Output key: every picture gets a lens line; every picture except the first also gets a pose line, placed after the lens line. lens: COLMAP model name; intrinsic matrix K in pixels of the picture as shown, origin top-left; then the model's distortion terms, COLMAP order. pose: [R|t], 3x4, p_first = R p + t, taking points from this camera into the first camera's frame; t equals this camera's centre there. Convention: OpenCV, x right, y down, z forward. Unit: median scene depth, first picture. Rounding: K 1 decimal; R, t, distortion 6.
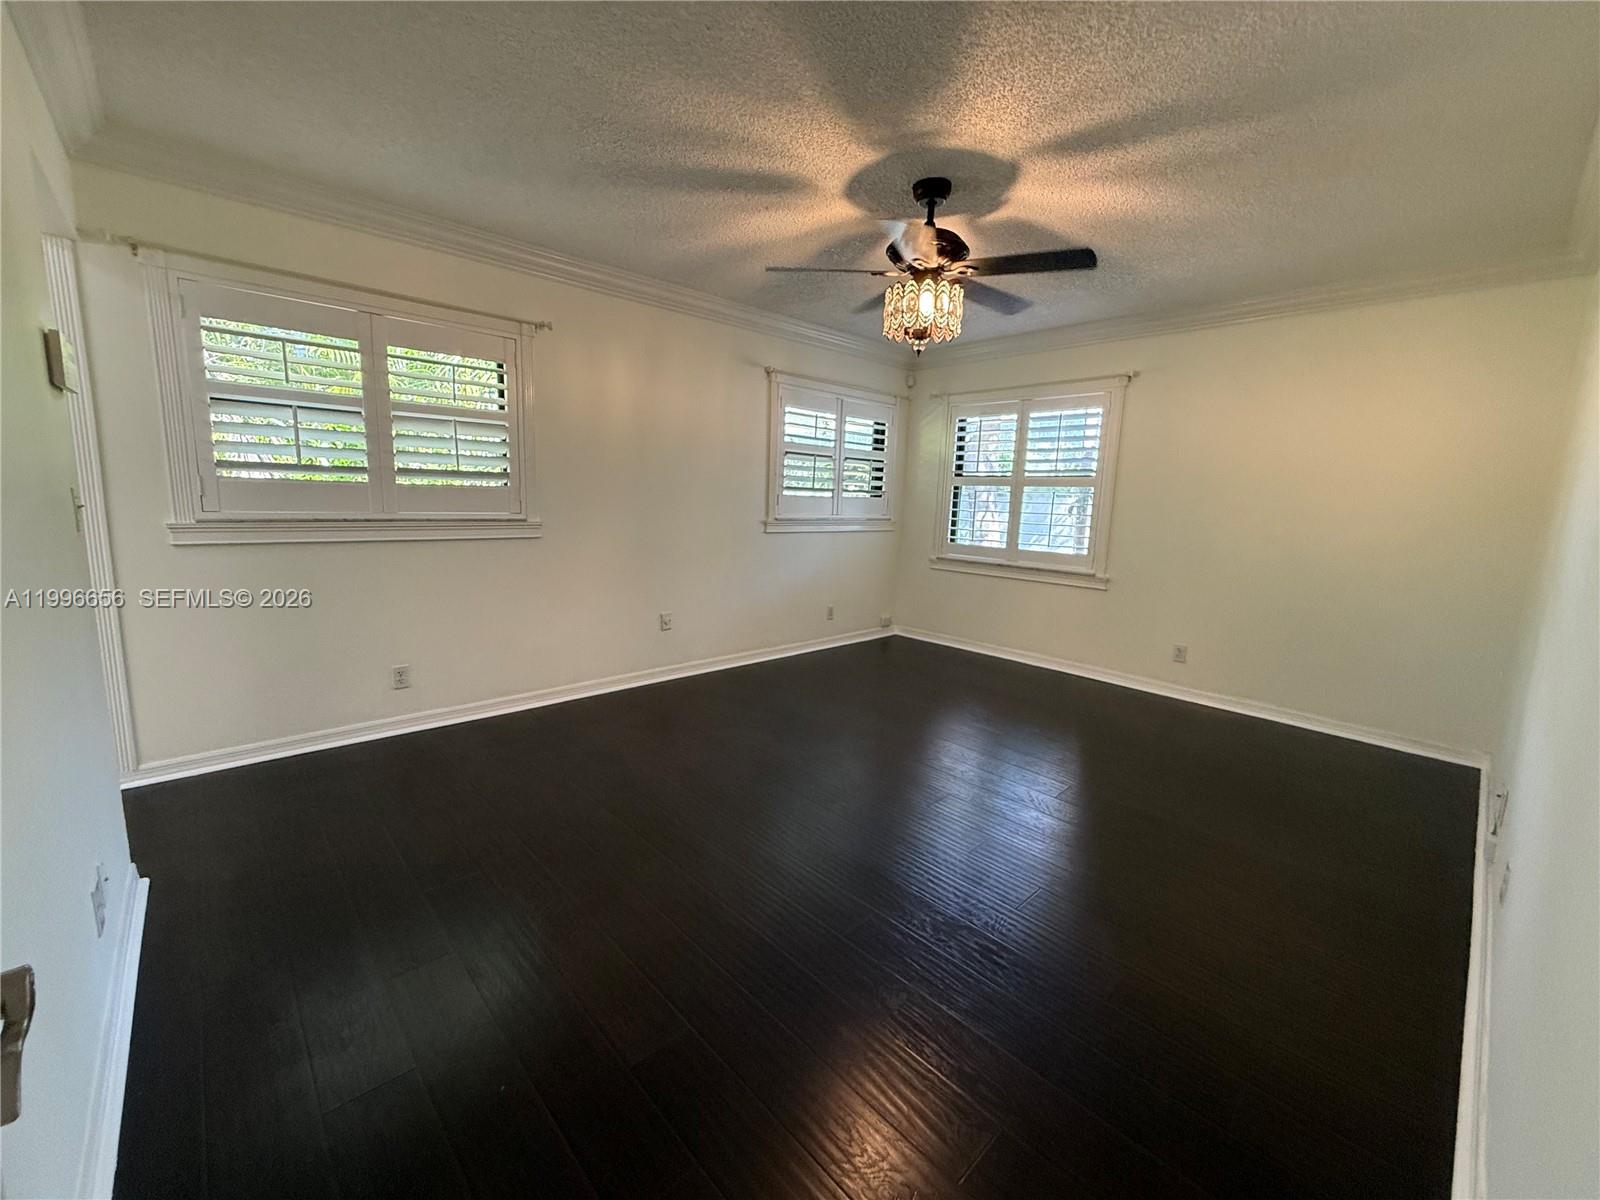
lens RADIAL K [[638.2, 0, 796.9], [0, 638.2, 598.5], [0, 0, 1]] dist [-0.001204, 0.000216]
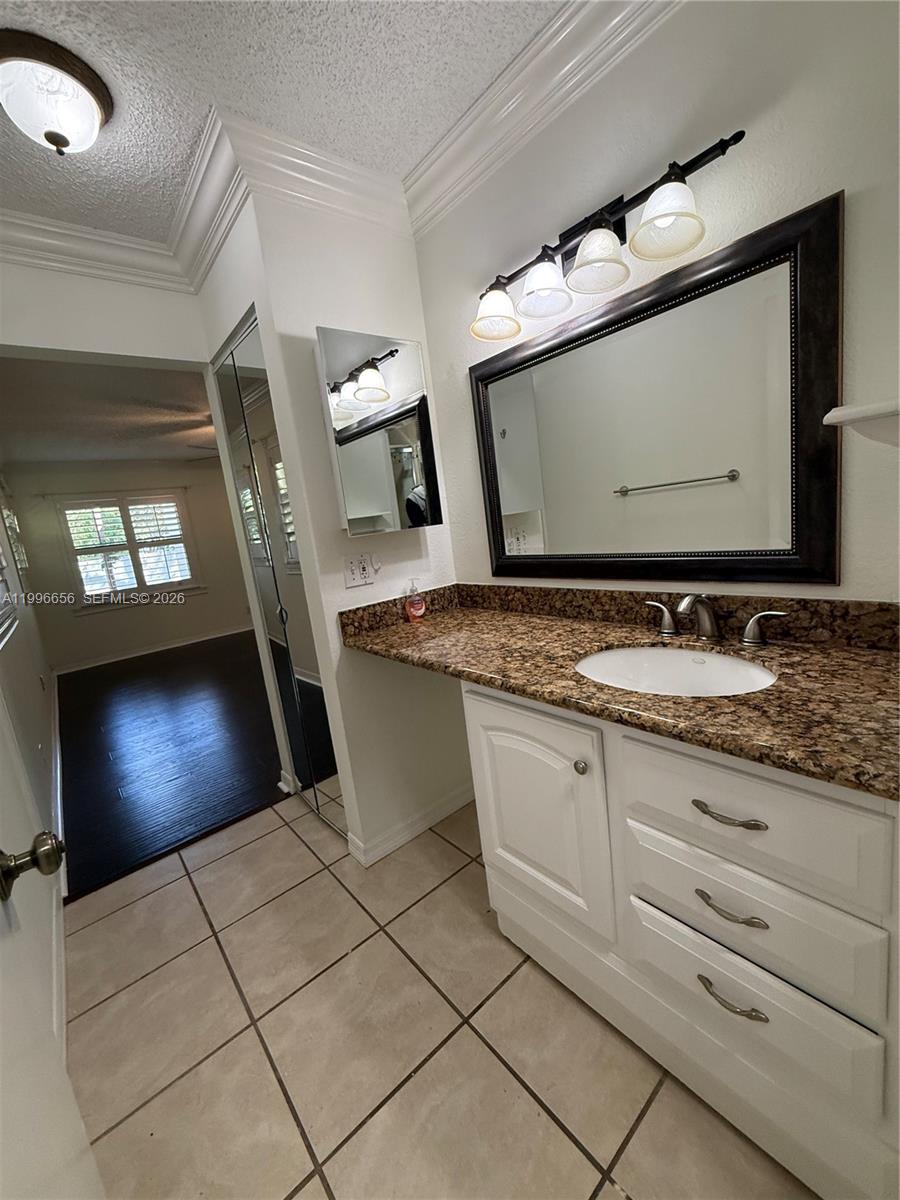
lens RADIAL K [[478.7, 0, 450.9], [0, 478.7, 597.6], [0, 0, 1]] dist [-0.001204, 0.000216]
pose [[0.041334, -0.208436, 0.977162, -0.973430], [0.281909, 0.940695, 0.188733, -0.064857], [-0.958550, 0.267670, 0.097643, 0.127409]]
